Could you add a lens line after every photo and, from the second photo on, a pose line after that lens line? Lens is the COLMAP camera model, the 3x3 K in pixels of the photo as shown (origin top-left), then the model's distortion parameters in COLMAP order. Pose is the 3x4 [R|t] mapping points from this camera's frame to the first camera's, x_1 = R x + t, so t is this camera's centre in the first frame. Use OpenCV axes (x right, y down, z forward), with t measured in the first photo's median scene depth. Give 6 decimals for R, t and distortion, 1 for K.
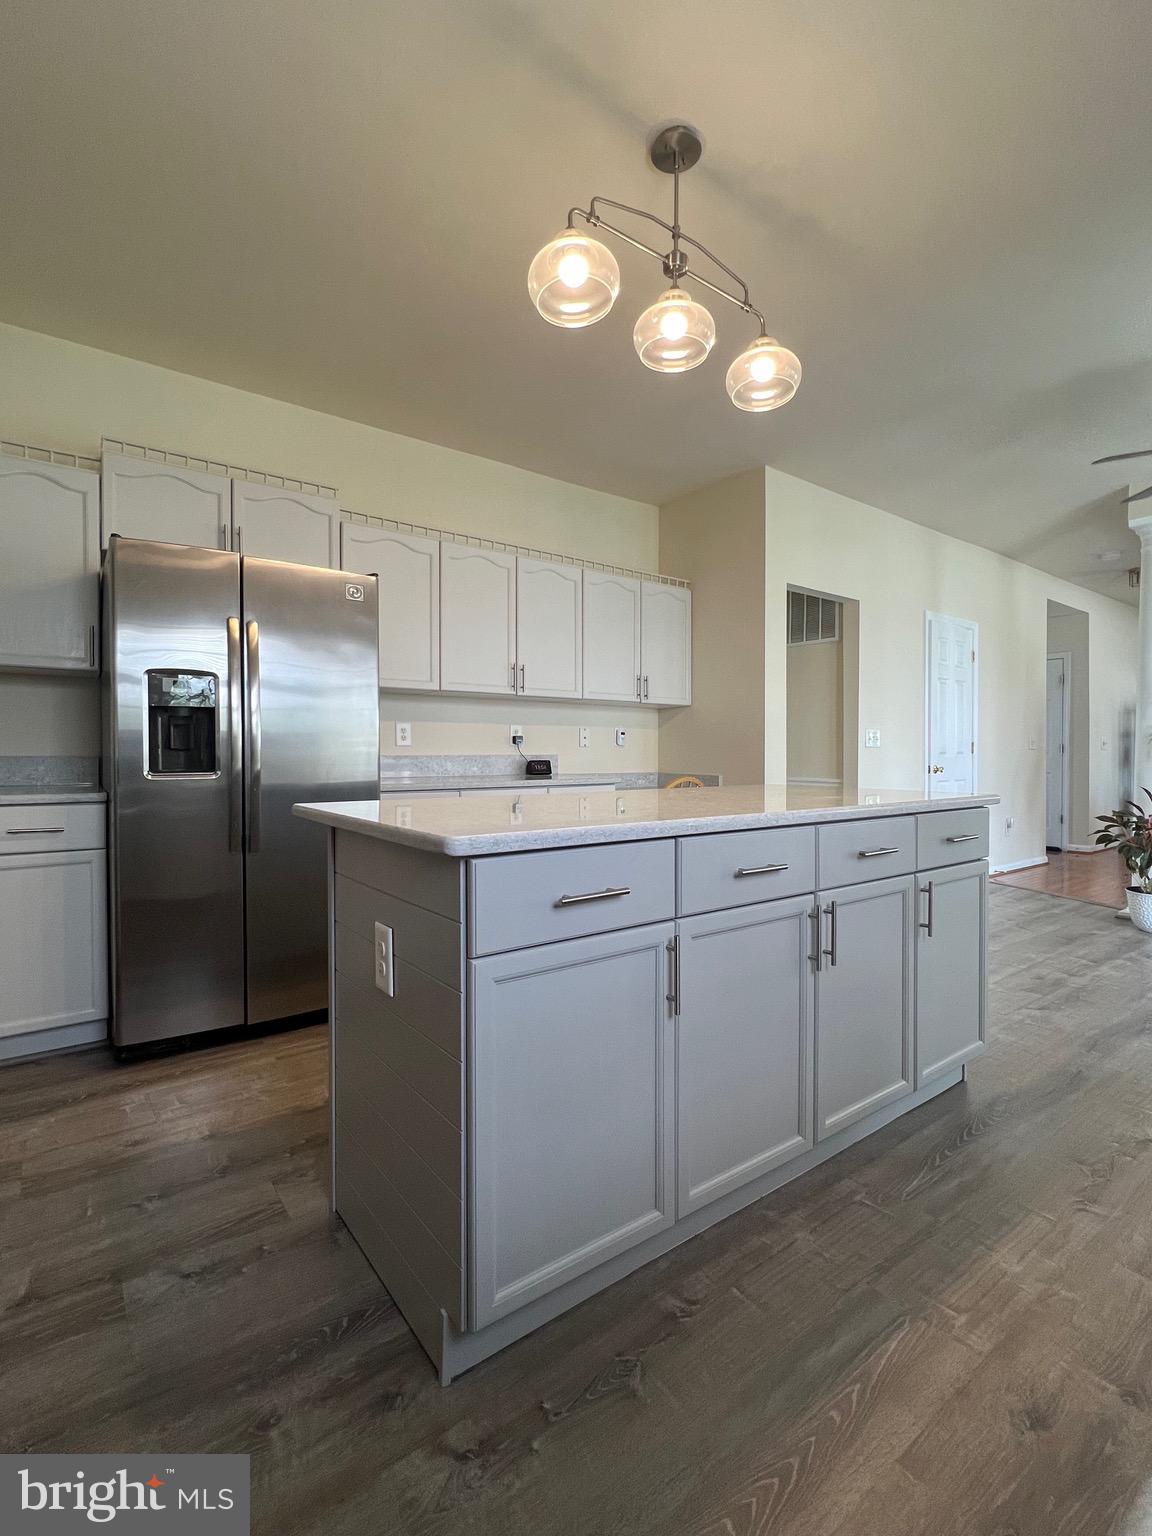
lens RADIAL K [[704.1, 0, 569.4], [0, 704.1, 768.5], [0, 0, 1]] dist [-0.002231, -0.000826]
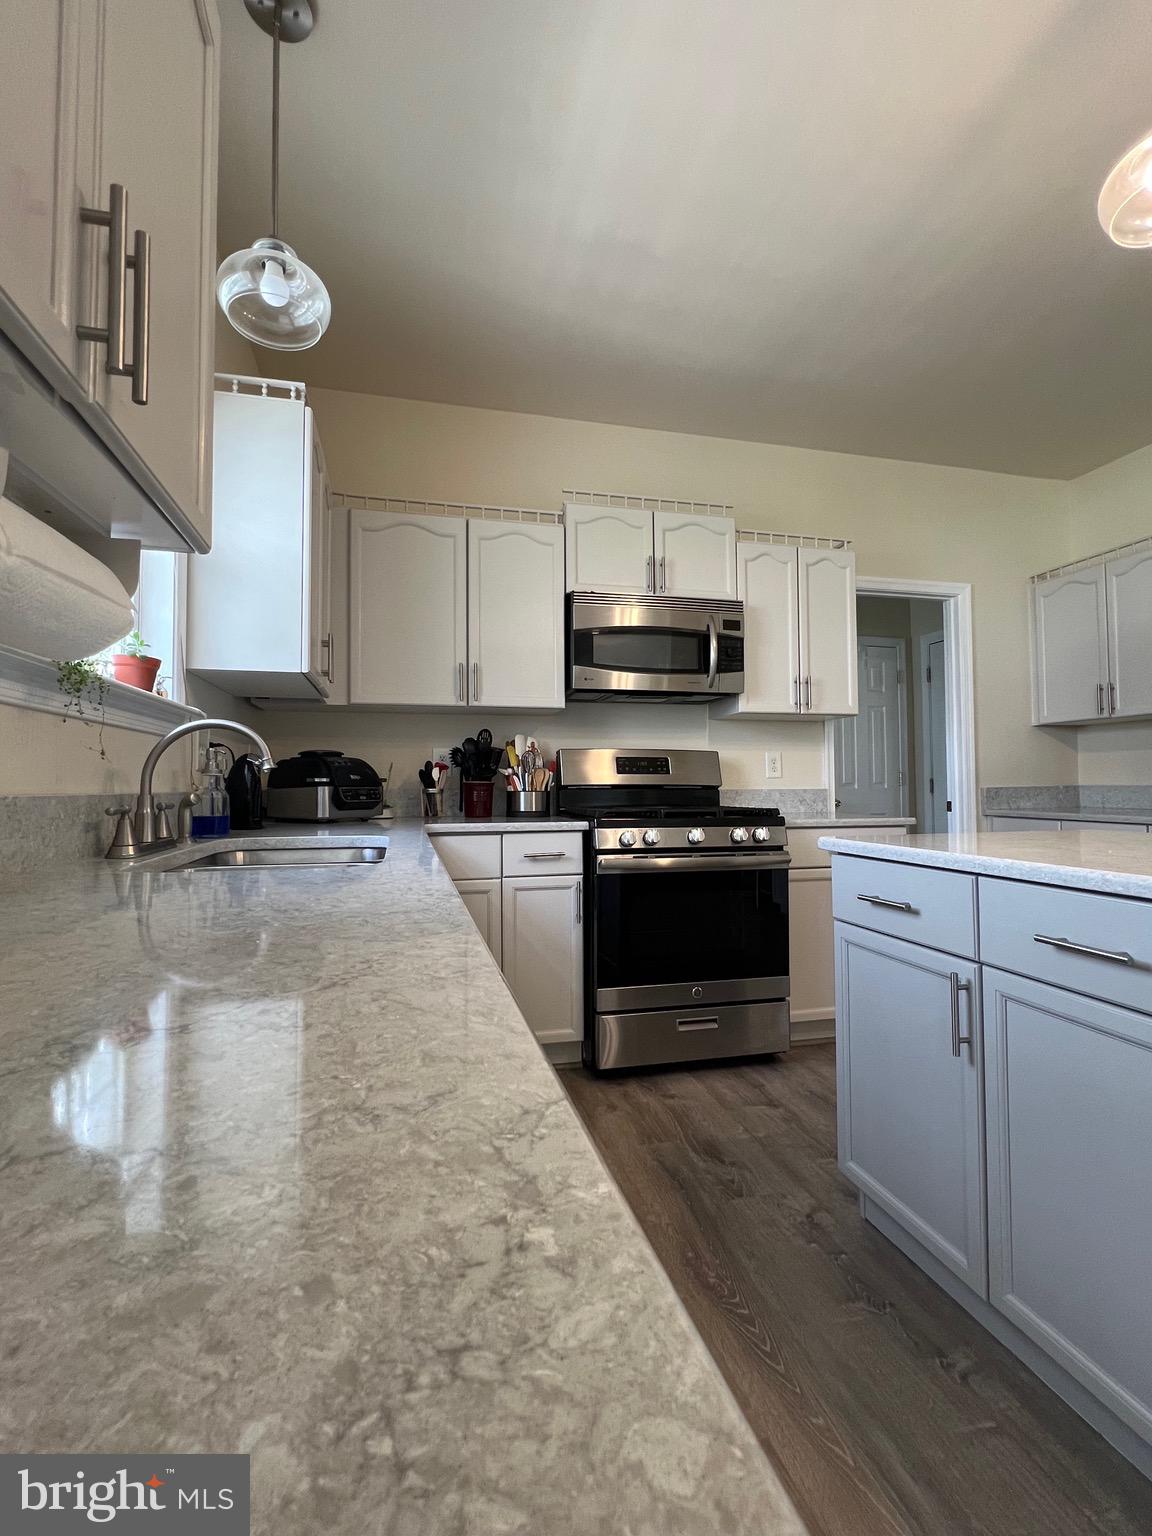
lens RADIAL K [[704.1, 0, 569.5], [0, 704.1, 755.0], [0, 0, 1]] dist [-0.002231, -0.000826]
pose [[-0.395092, -0.034083, -0.918009, 1.294956], [-0.008270, 0.999403, -0.033545, -0.026881], [0.918604, -0.005661, -0.395138, 0.918414]]
